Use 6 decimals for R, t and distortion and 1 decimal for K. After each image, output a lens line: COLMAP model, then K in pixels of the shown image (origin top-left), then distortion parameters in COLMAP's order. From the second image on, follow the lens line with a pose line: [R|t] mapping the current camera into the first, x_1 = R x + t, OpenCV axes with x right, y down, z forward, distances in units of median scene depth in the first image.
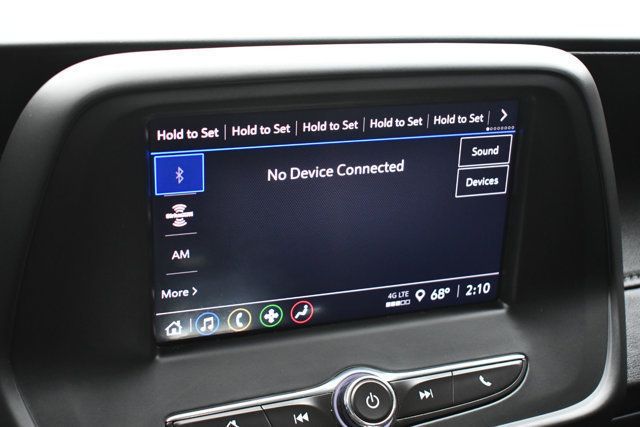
lens RADIAL K [[862.1, 0, 318.1], [0, 862.1, 212.6], [0, 0, 1]] dist [-0.027284, 0.000000]
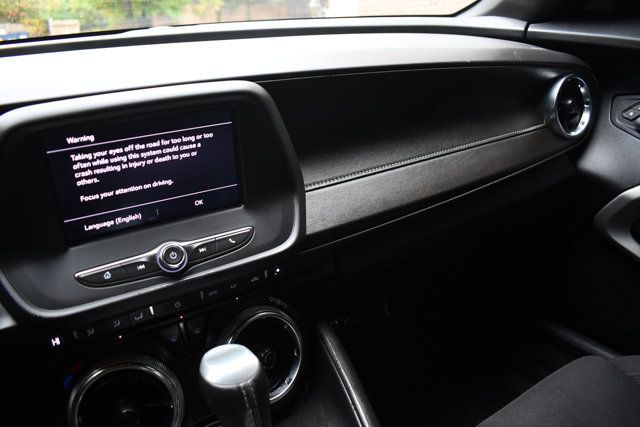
lens RADIAL K [[491.8, 0, 321.8], [0, 491.8, 215.4], [0, 0, 1]] dist [-0.099533, 0.011123]
pose [[0.981910, -0.122818, 0.144114, 0.252169], [0.110176, 0.989582, 0.092672, 0.046204], [-0.153995, -0.075117, 0.985212, -0.238770]]
